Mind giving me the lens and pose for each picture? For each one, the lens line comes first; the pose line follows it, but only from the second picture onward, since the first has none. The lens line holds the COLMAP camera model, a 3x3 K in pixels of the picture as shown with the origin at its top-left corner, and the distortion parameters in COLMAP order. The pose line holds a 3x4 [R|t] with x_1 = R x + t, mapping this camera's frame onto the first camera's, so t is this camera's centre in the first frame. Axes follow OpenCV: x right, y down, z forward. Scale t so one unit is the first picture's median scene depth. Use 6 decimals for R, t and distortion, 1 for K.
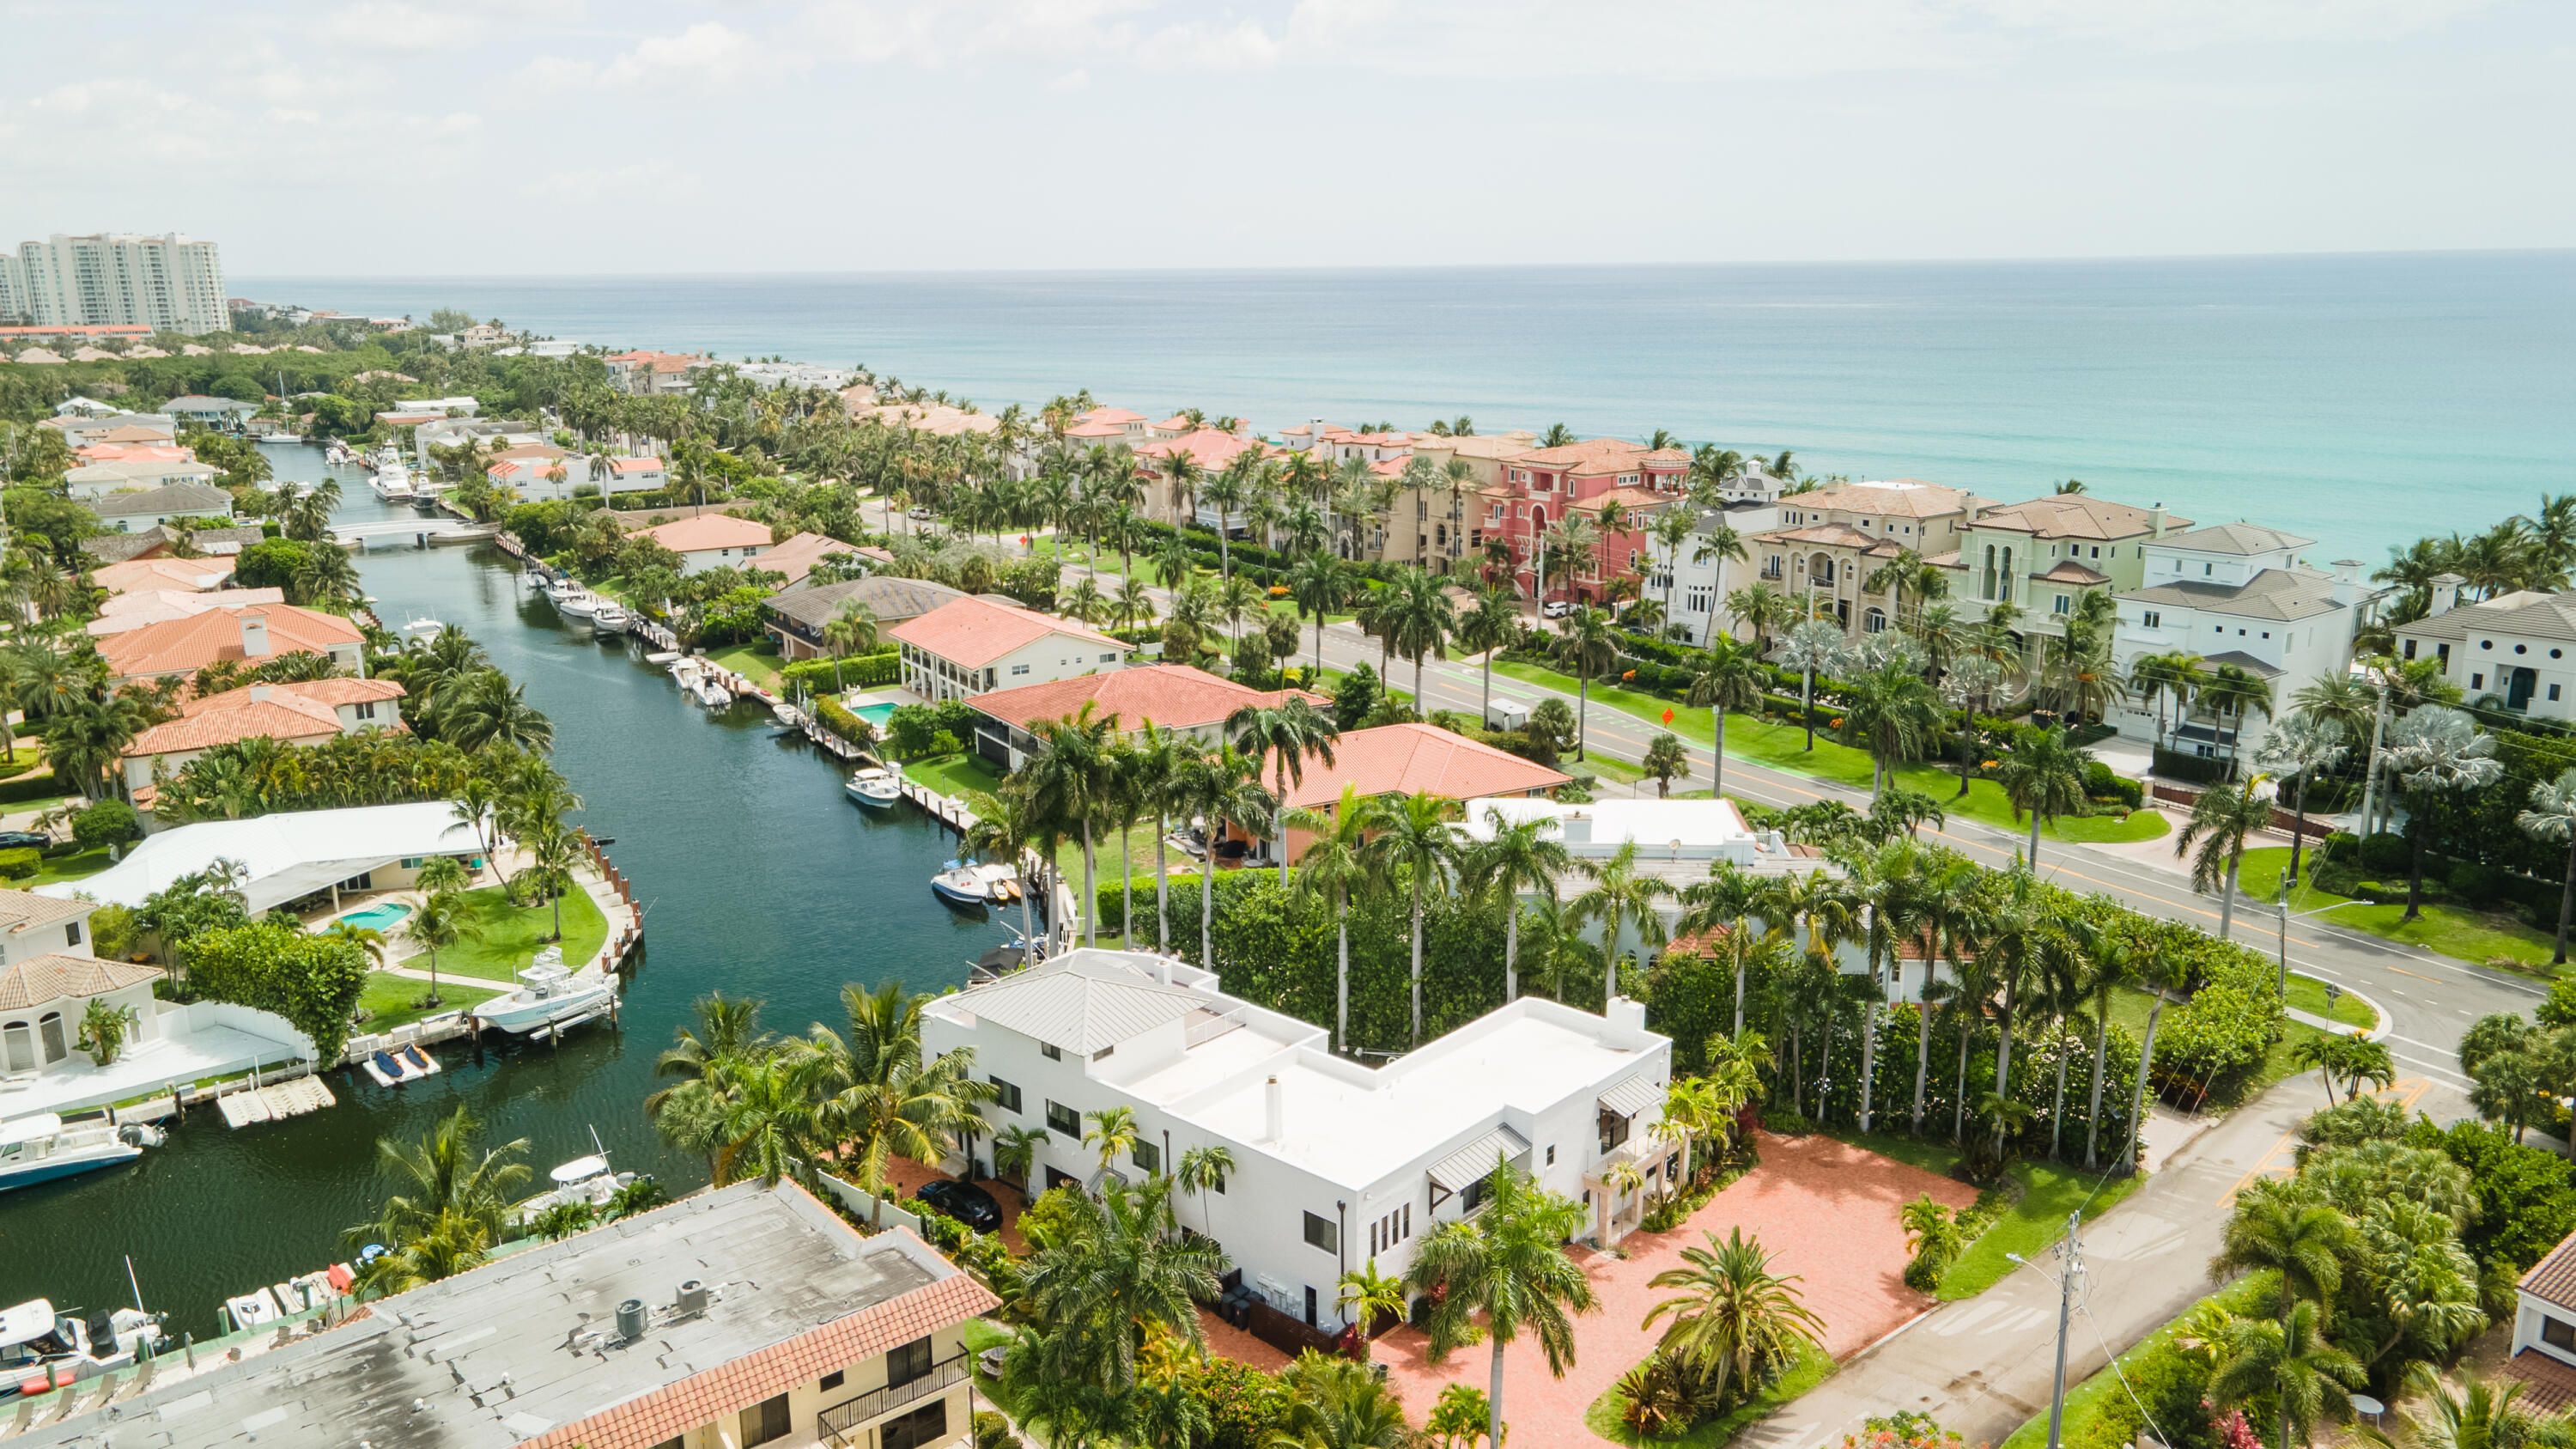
lens RADIAL K [[1888.0, 0, 1286.7], [0, 1888.0, 714.2], [0, 0, 1]] dist [0.022557, 0.034150]
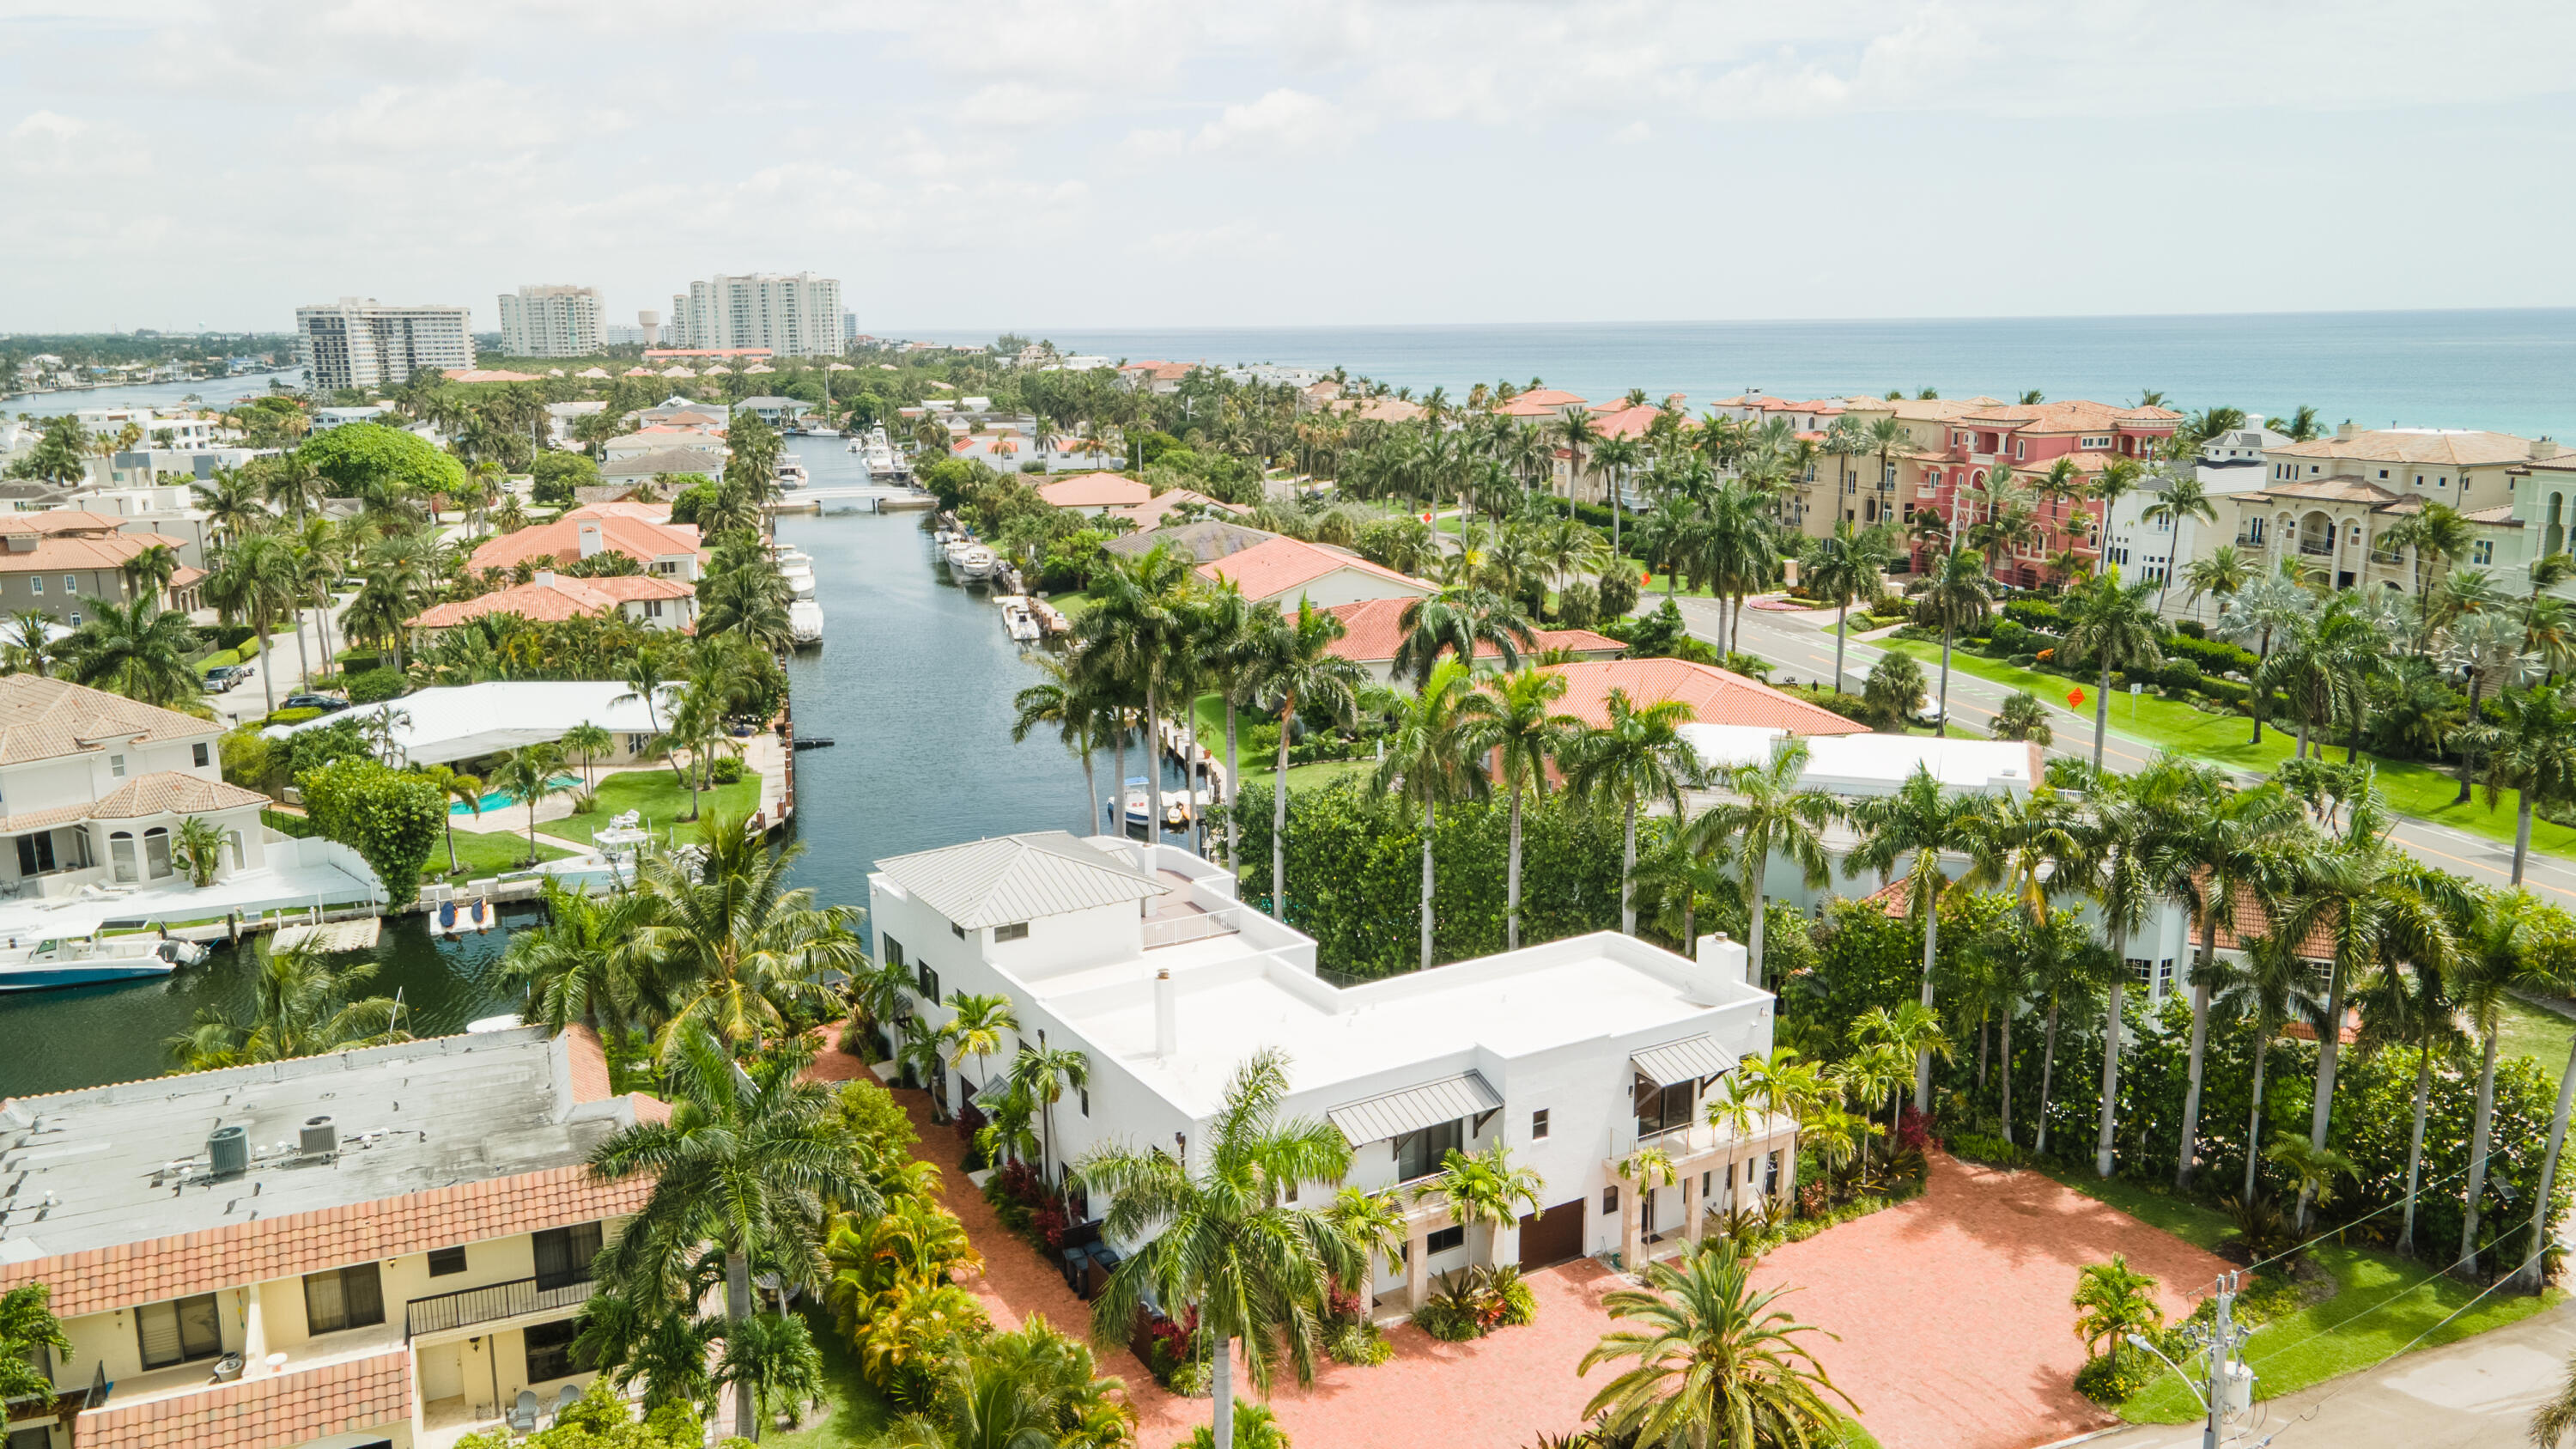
lens RADIAL K [[1888.0, 0, 1290.9], [0, 1888.0, 723.9], [0, 0, 1]] dist [0.022557, 0.034150]
pose [[0.957677, 0.060670, -0.281379, 0.182617], [-0.066861, 0.997685, -0.012446, 0.074617], [0.279973, 0.030732, 0.959516, 0.217759]]
